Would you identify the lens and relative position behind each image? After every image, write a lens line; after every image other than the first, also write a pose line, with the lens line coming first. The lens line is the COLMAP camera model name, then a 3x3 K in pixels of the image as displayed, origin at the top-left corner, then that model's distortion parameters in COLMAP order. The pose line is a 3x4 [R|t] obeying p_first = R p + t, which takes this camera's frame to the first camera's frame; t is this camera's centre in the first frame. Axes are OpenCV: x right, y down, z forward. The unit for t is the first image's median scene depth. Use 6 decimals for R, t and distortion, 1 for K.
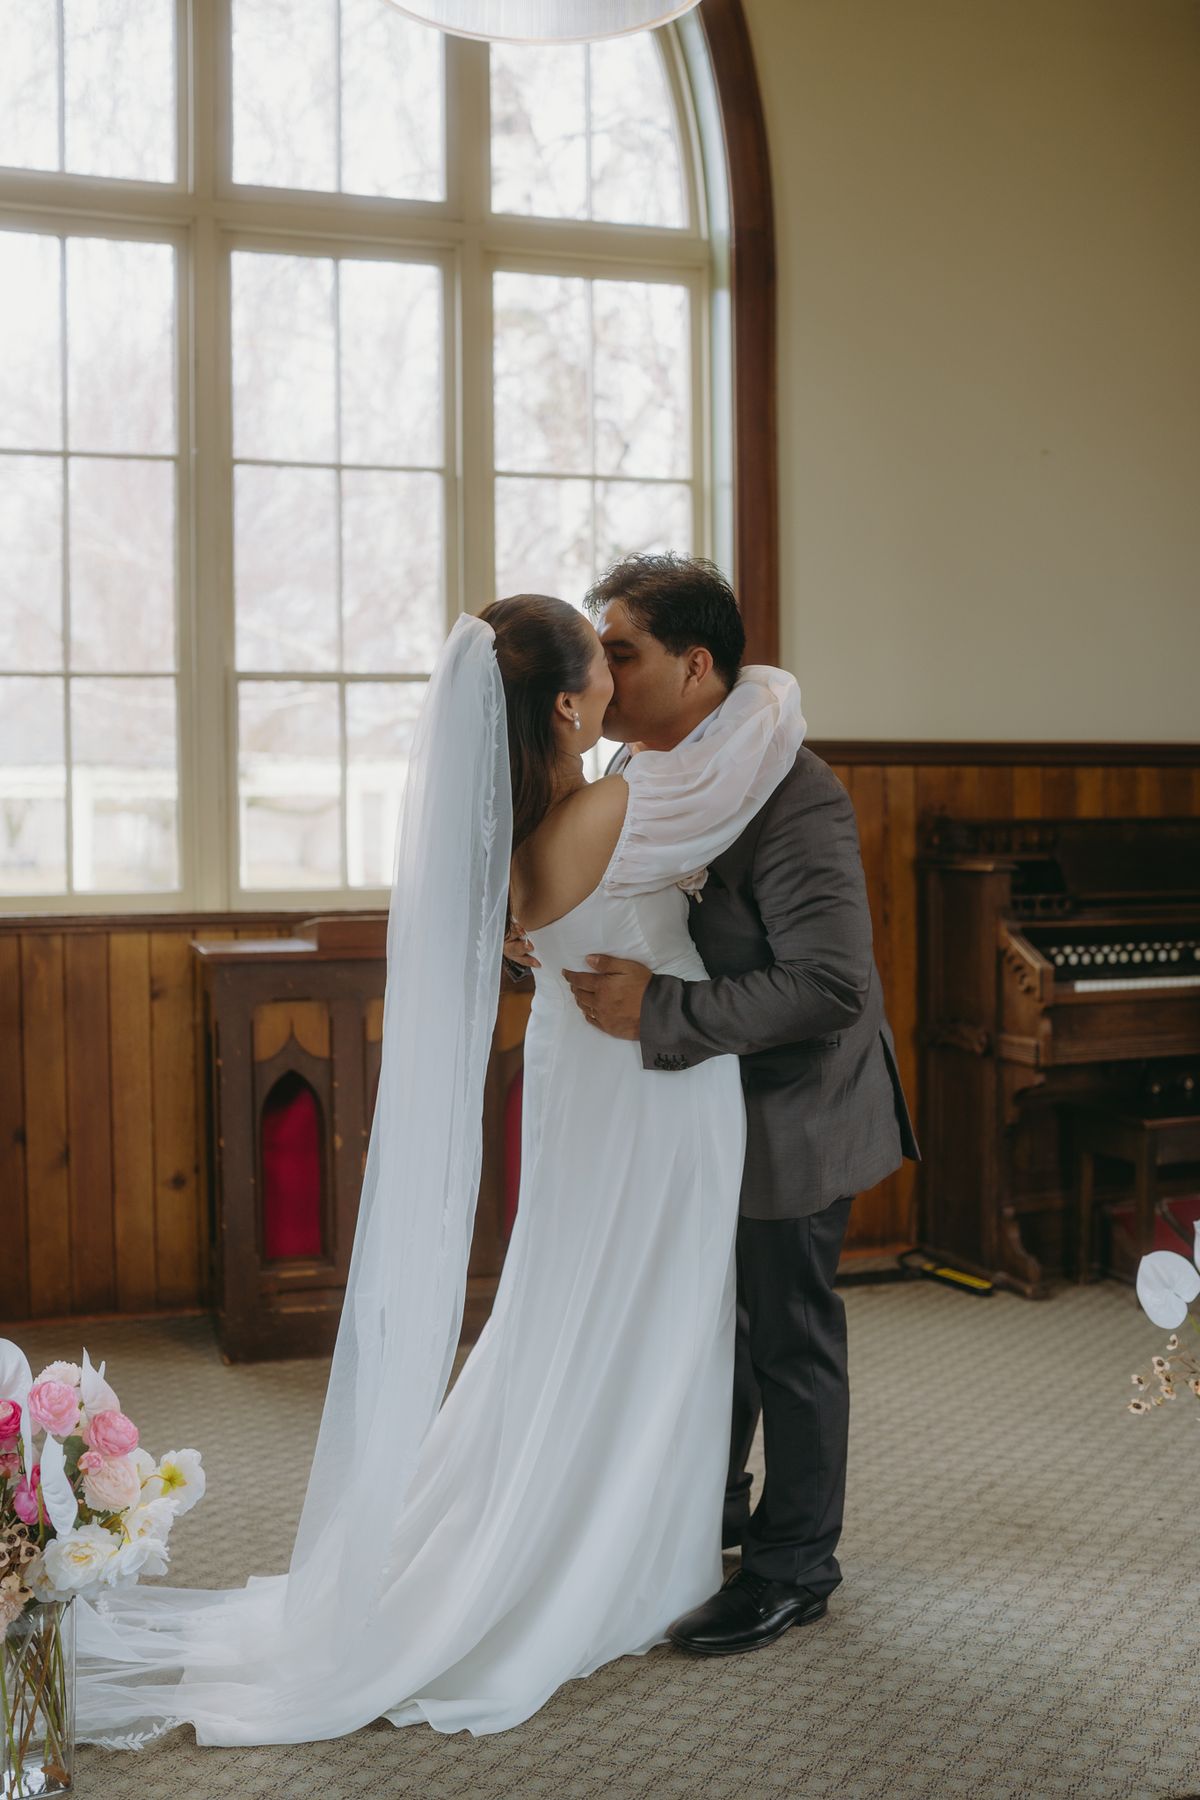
lens RADIAL K [[2211.6, 0, 556.7], [0, 2211.6, 883.2], [0, 0, 1]] dist [-0.065855, 0.298380]
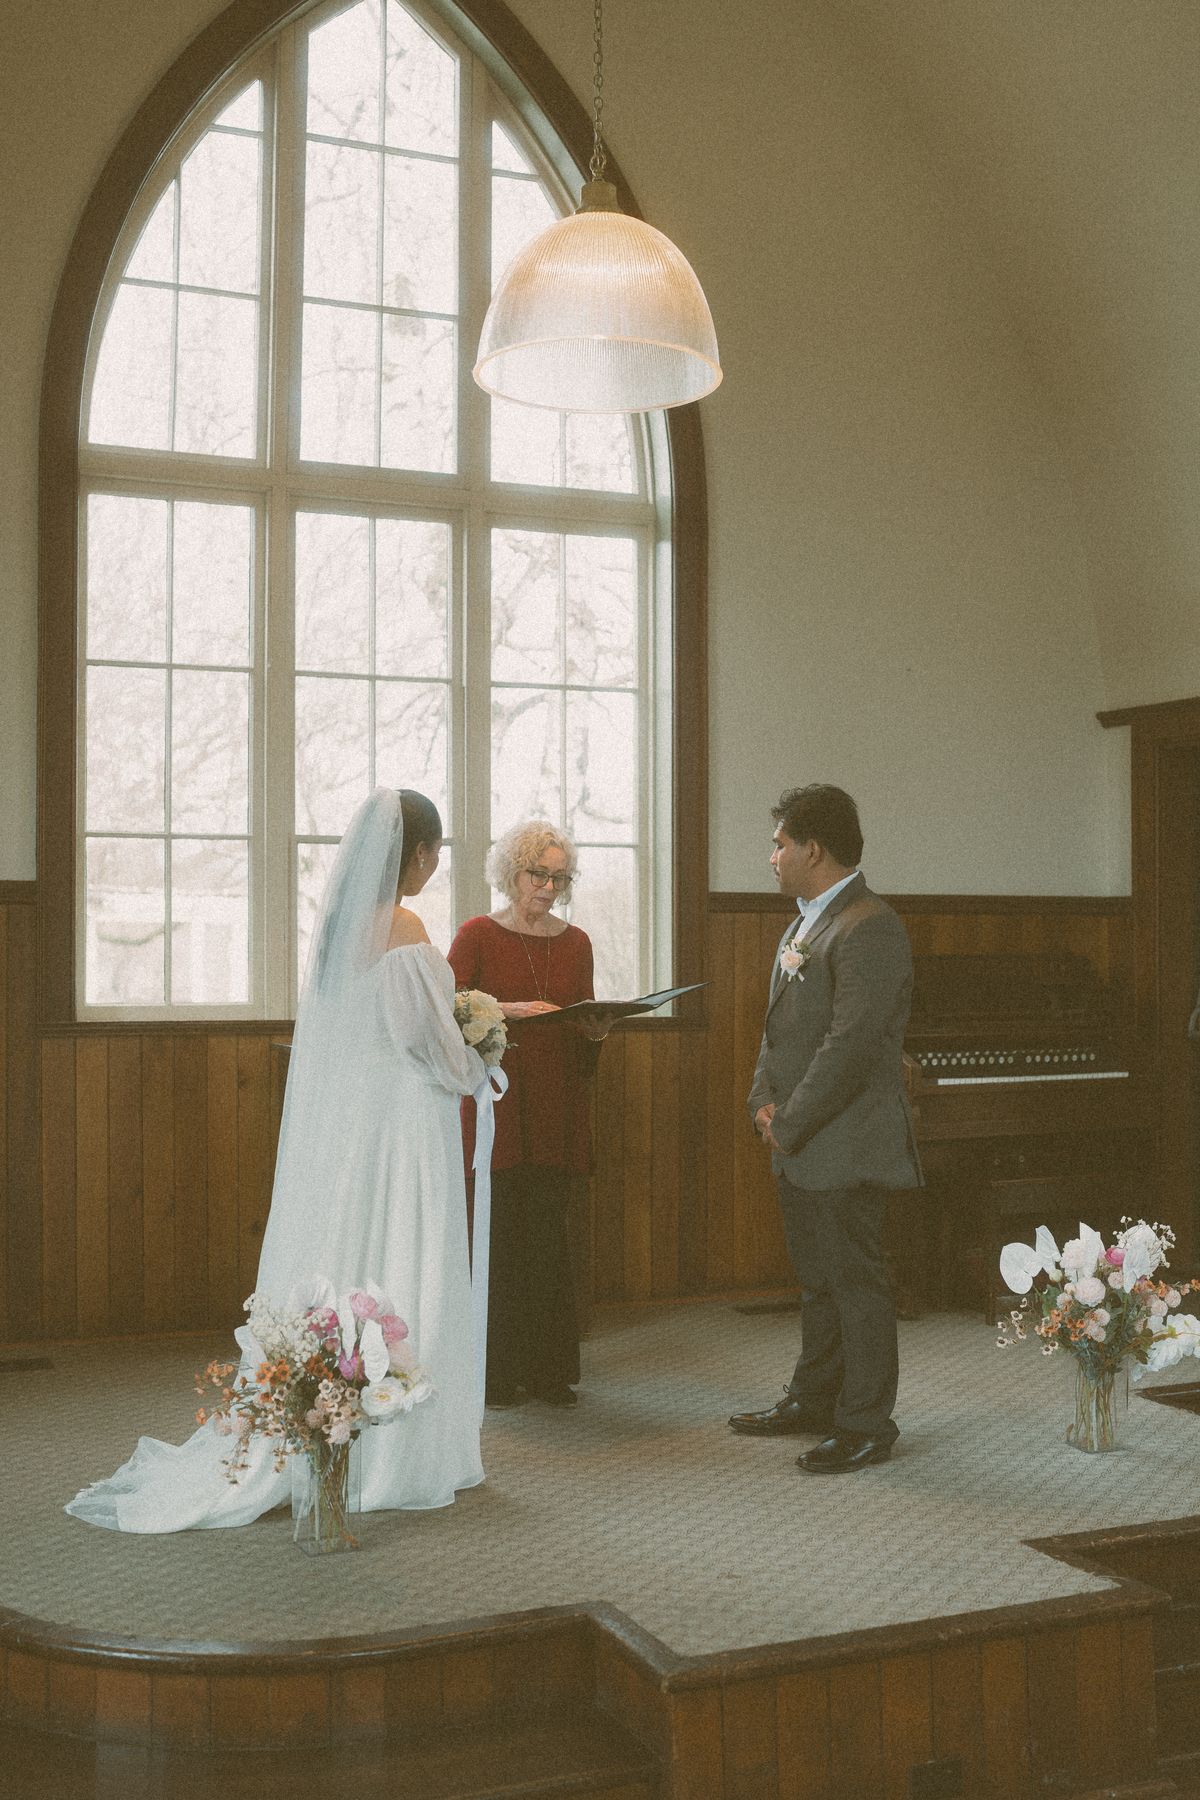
lens RADIAL K [[2329.1, 0, 475.2], [0, 2329.1, 926.1], [0, 0, 1]] dist [-0.036746, 0.092538]
pose [[0.998005, 0.010028, 0.062331, -0.125427], [-0.007565, 0.999186, -0.039625, 0.010742], [-0.062678, 0.039075, 0.997269, -0.364384]]
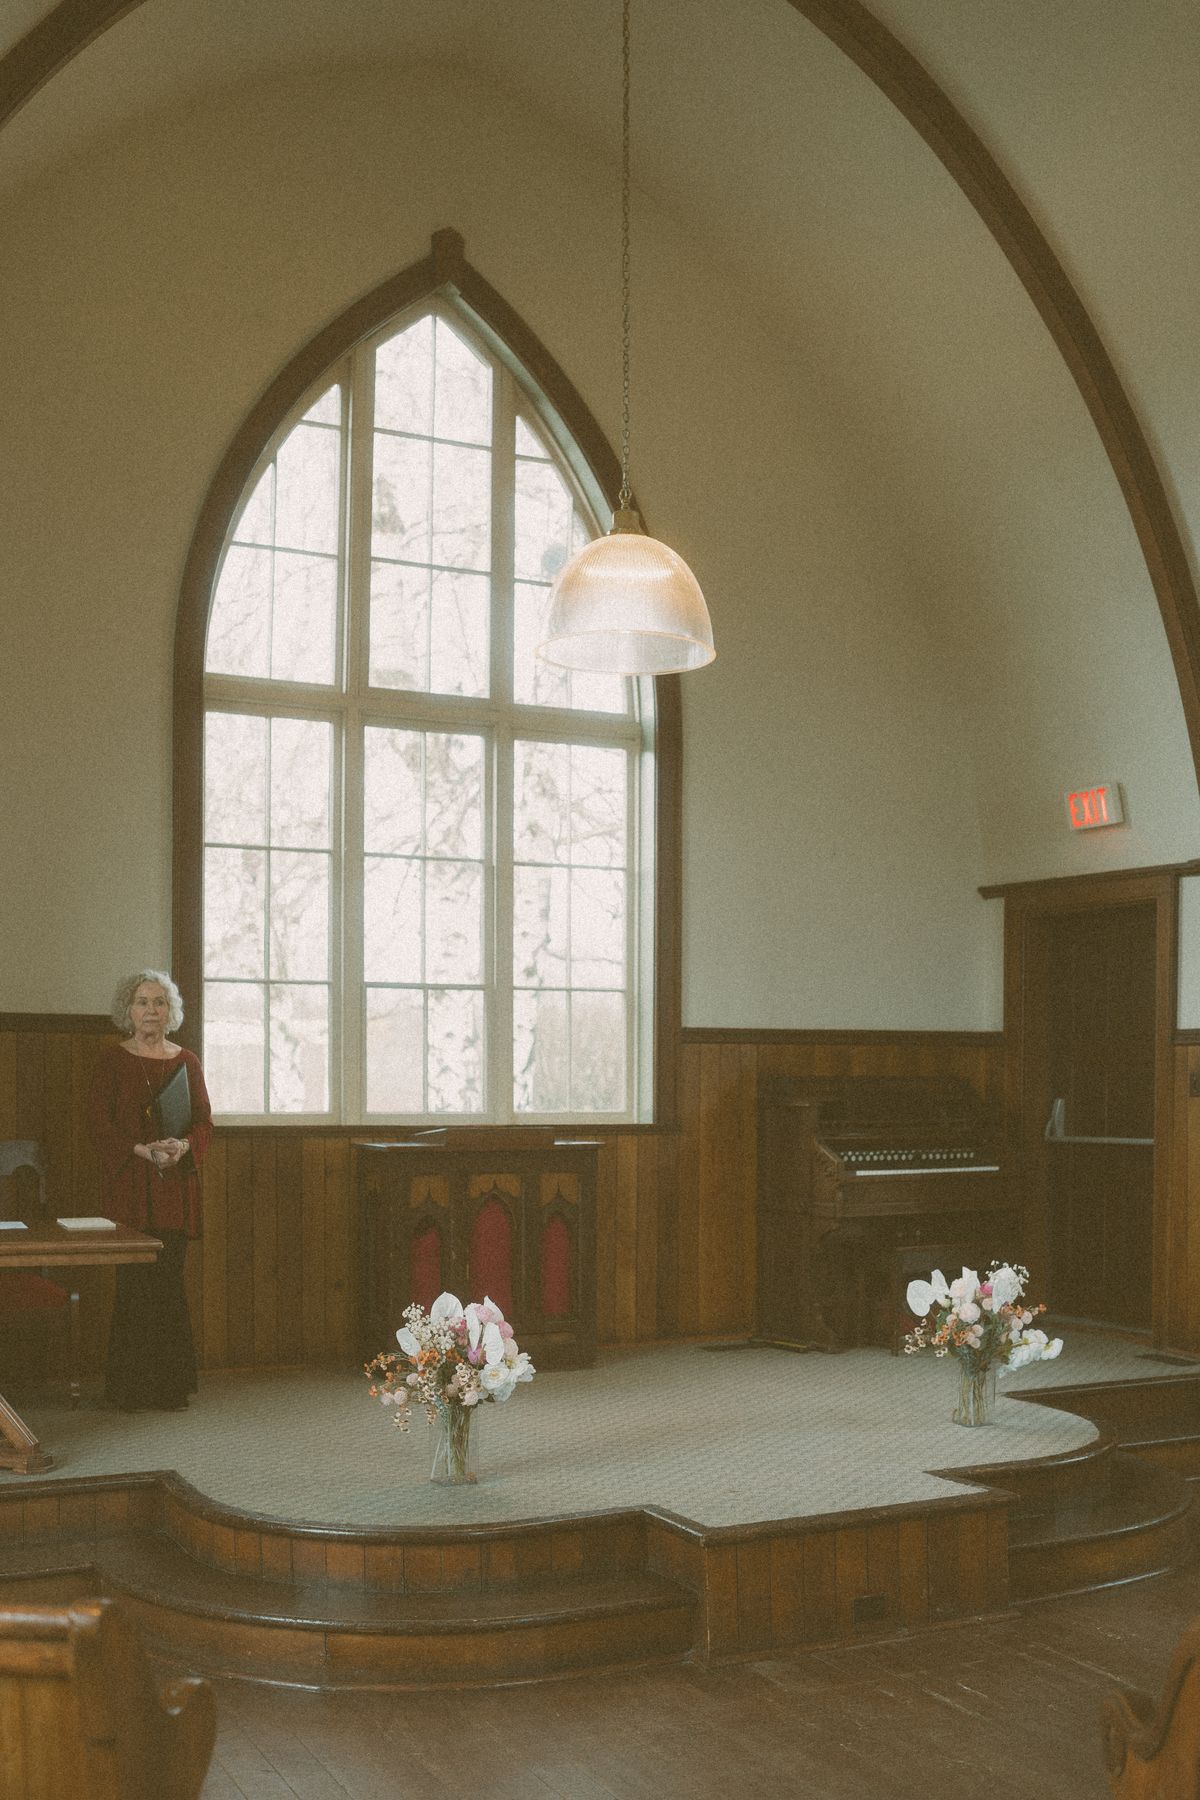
lens RADIAL K [[2290.0, 0, 602.1], [0, 2290.0, 1139.7], [0, 0, 1]] dist [0.007535, 0.000229]
pose [[0.986701, 0.008131, 0.162339, -0.248639], [-0.008131, 0.999967, -0.000668, 0.022894], [-0.162339, -0.000661, 0.986735, -0.727072]]
